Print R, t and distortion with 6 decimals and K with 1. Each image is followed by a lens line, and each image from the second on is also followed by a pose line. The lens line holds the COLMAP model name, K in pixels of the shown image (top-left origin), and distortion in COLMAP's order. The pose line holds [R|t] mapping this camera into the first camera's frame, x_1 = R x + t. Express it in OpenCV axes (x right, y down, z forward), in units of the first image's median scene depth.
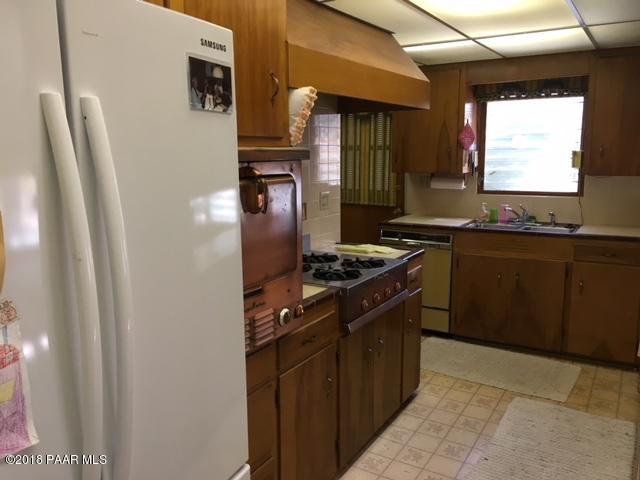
lens RADIAL K [[540.8, 0, 319.8], [0, 540.8, 240.9], [0, 0, 1]] dist [0.060692, -0.018077]
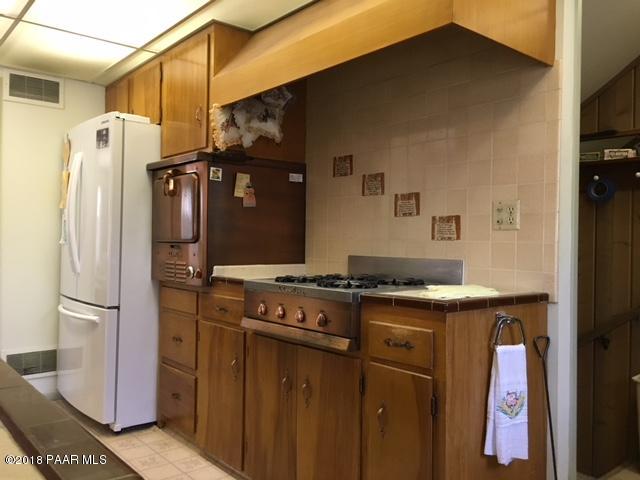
lens RADIAL K [[540.8, 0, 319.6], [0, 540.8, 240.3], [0, 0, 1]] dist [0.060692, -0.018077]
pose [[-0.333510, -0.003393, -0.942740, 1.850523], [-0.171147, 0.983595, 0.057006, -0.127060], [0.927081, 0.180360, -0.328620, 2.817046]]
